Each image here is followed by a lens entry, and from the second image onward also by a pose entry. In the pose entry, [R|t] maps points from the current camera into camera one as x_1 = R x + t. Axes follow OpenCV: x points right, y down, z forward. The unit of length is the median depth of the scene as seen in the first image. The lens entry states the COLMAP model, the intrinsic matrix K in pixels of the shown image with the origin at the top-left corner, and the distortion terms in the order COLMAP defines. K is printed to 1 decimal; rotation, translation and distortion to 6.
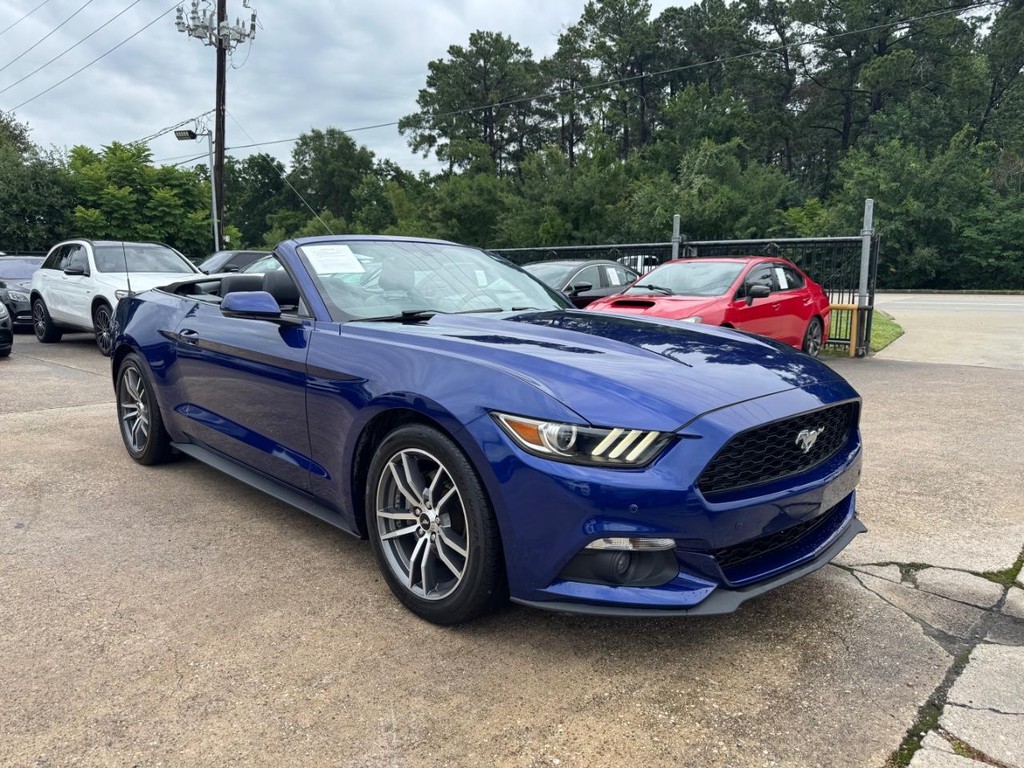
lens RADIAL K [[722.2, 0, 509.9], [0, 722.2, 385.2], [0, 0, 1]] dist [0.023589, -0.027739]
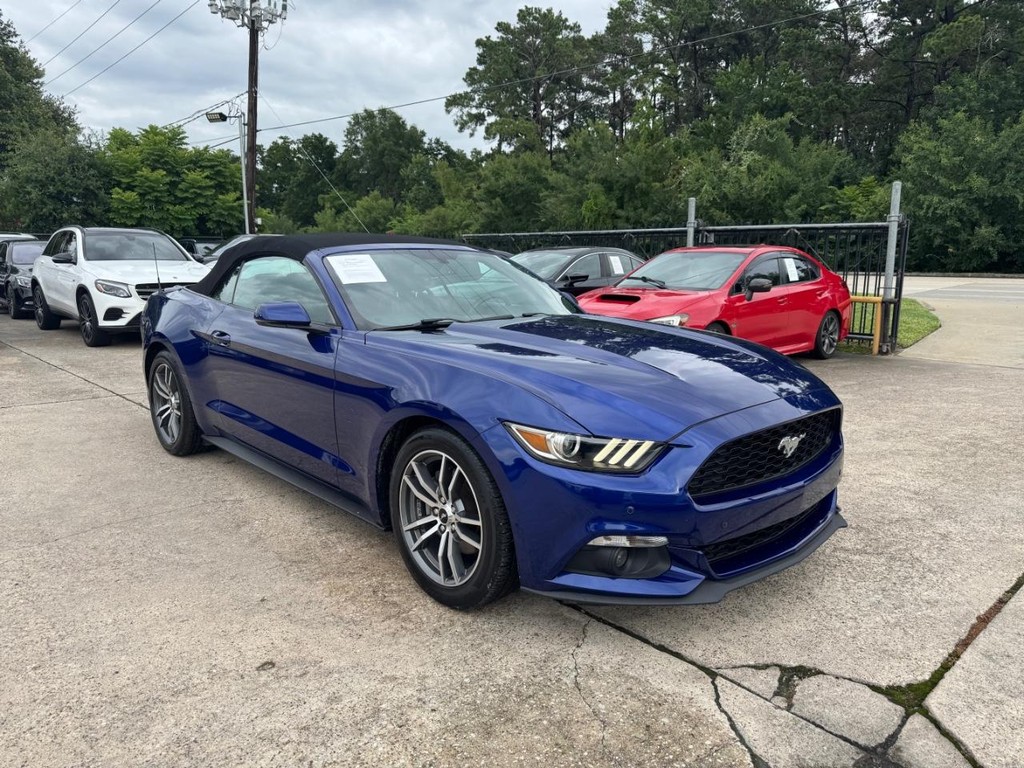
lens RADIAL K [[722.2, 0, 516.4], [0, 722.2, 370.7], [0, 0, 1]] dist [0.023589, -0.027739]
pose [[0.997635, 0.012054, -0.067671, 0.027665], [-0.011345, 0.999877, 0.010848, -0.007589], [0.067793, -0.010055, 0.997649, 0.018220]]
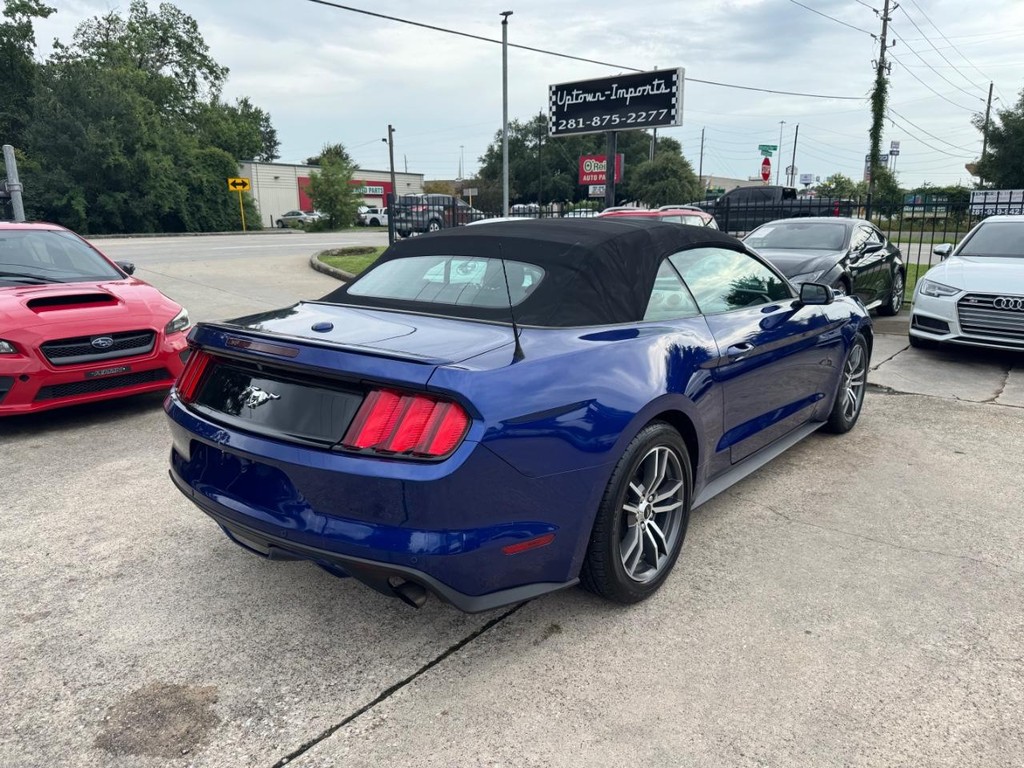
lens RADIAL K [[726.5, 0, 512.6], [0, 726.5, 390.1], [0, 0, 1]] dist [0.025223, -0.029206]
pose [[-0.058375, -0.234072, 0.970465, -0.129229], [0.155532, 0.958120, 0.240449, -0.035313], [-0.986104, 0.164975, -0.019524, 0.173281]]
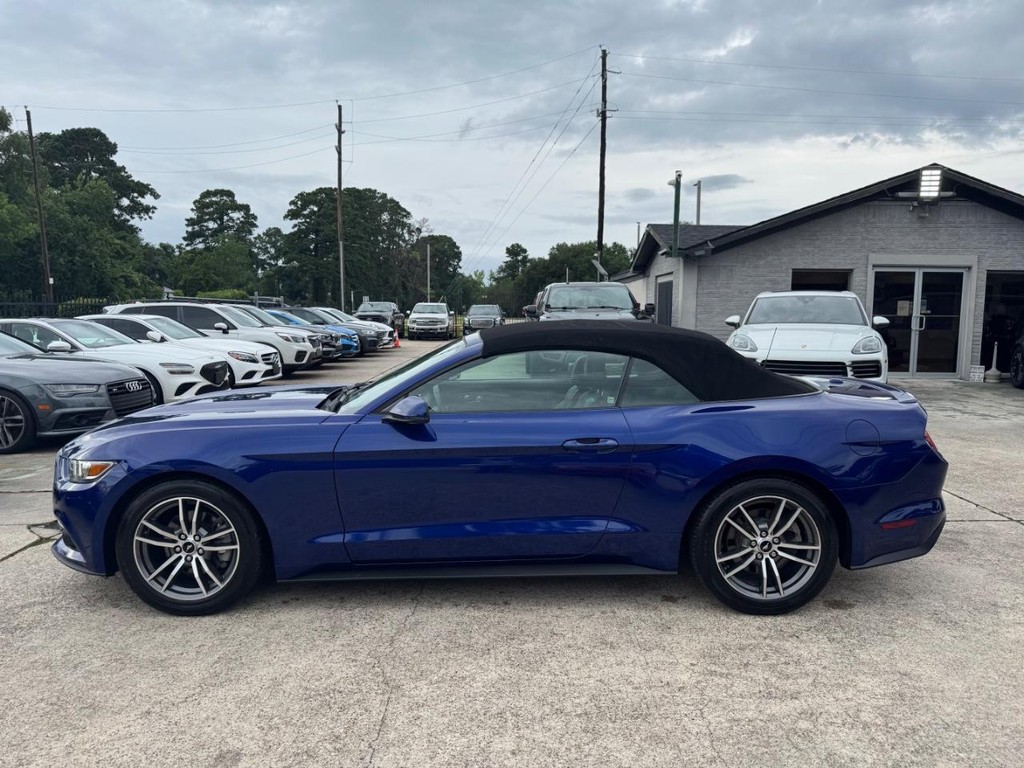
lens RADIAL K [[726.5, 0, 510.9], [0, 726.5, 398.9], [0, 0, 1]] dist [0.025223, -0.029206]
pose [[-0.730414, 0.080708, -0.678219, 0.091781], [-0.104727, 0.968017, 0.227980, -0.047507], [0.674927, 0.237548, -0.698602, 0.247101]]
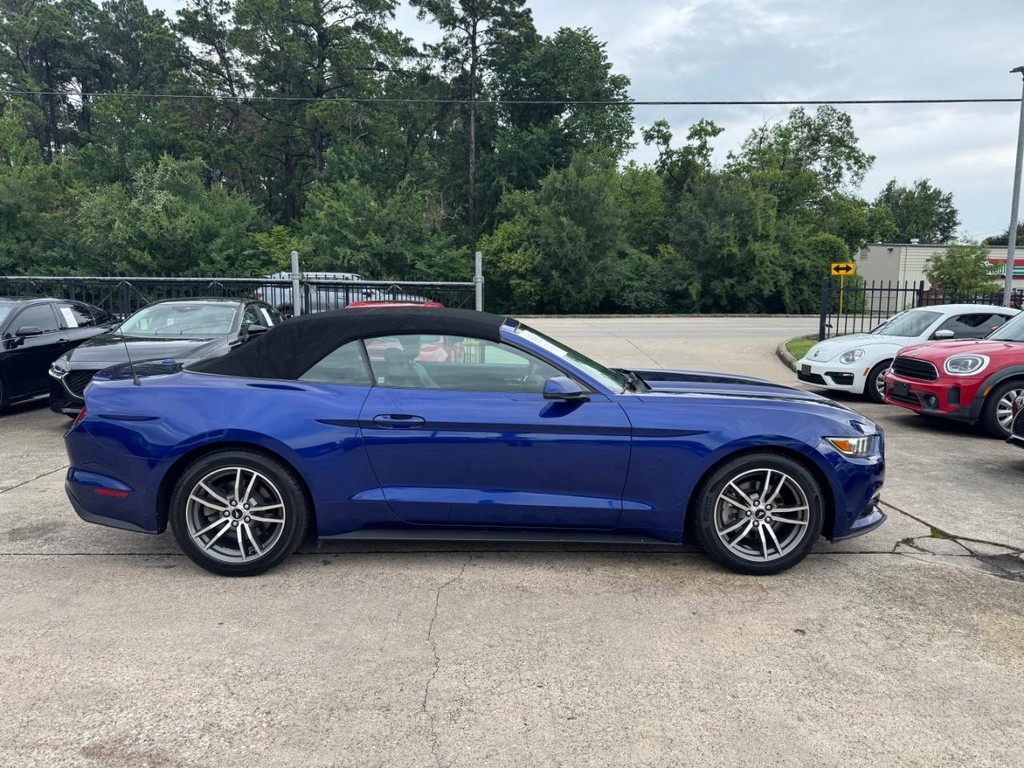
lens RADIAL K [[722.2, 0, 512.2], [0, 722.2, 387.8], [0, 0, 1]] dist [0.023589, -0.027739]
pose [[0.719009, -0.081837, 0.690166, -0.098500], [0.095489, 0.995258, 0.018534, -0.016993], [-0.688409, 0.052577, 0.723414, 0.040715]]
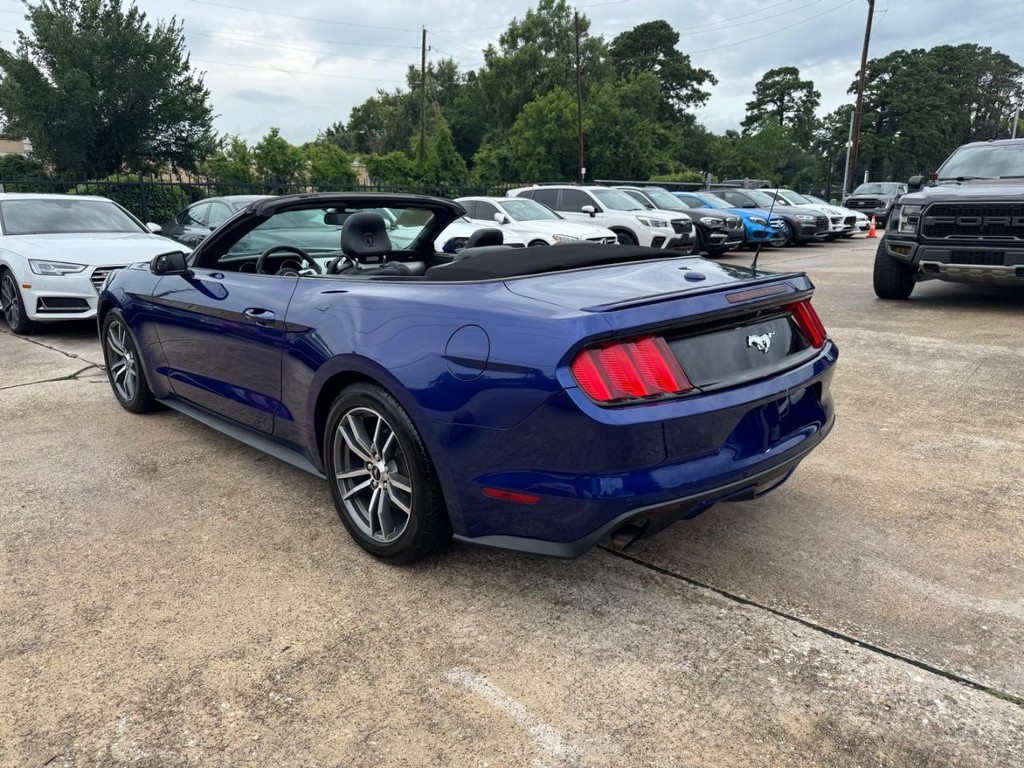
lens RADIAL K [[726.5, 0, 511.4], [0, 726.5, 381.6], [0, 0, 1]] dist [0.025223, -0.029206]
pose [[-0.999860, 0.005984, -0.015620, -0.040977], [-0.000530, 0.922024, 0.387132, -0.043543], [0.016719, 0.387086, -0.921892, 0.250789]]
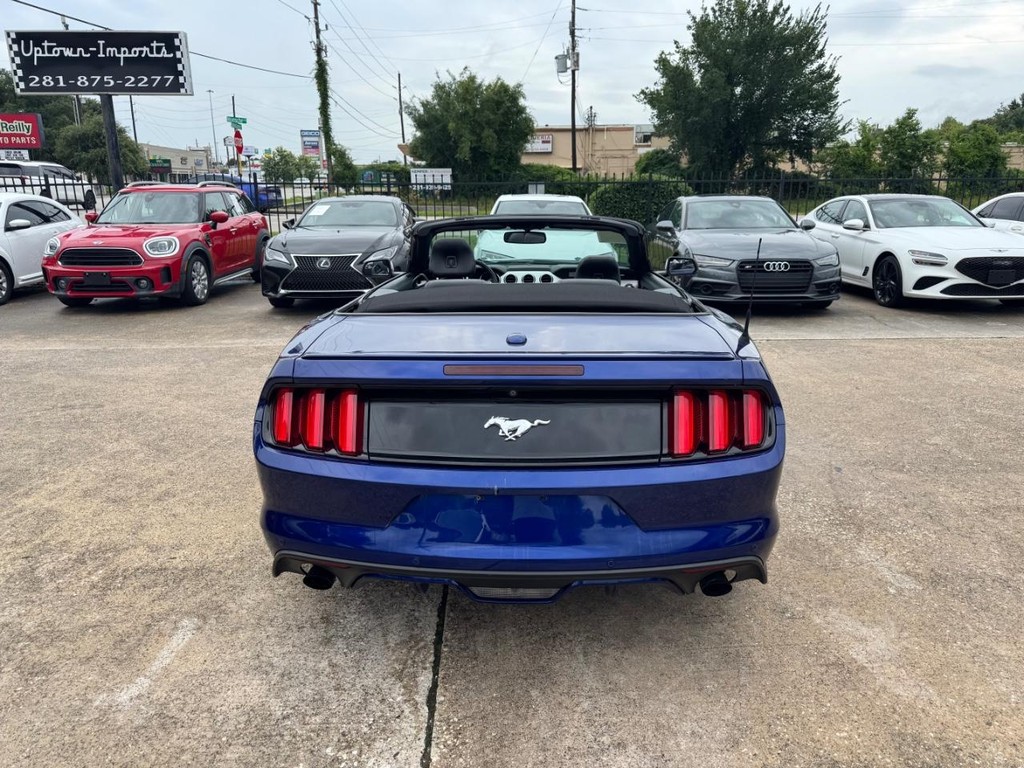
lens RADIAL K [[726.5, 0, 511.2], [0, 726.5, 385.2], [0, 0, 1]] dist [0.025223, -0.029206]
pose [[-0.692948, -0.191057, 0.695212, -0.114647], [0.109791, 0.925042, 0.363652, -0.044586], [-0.712579, 0.328320, -0.620030, 0.216548]]
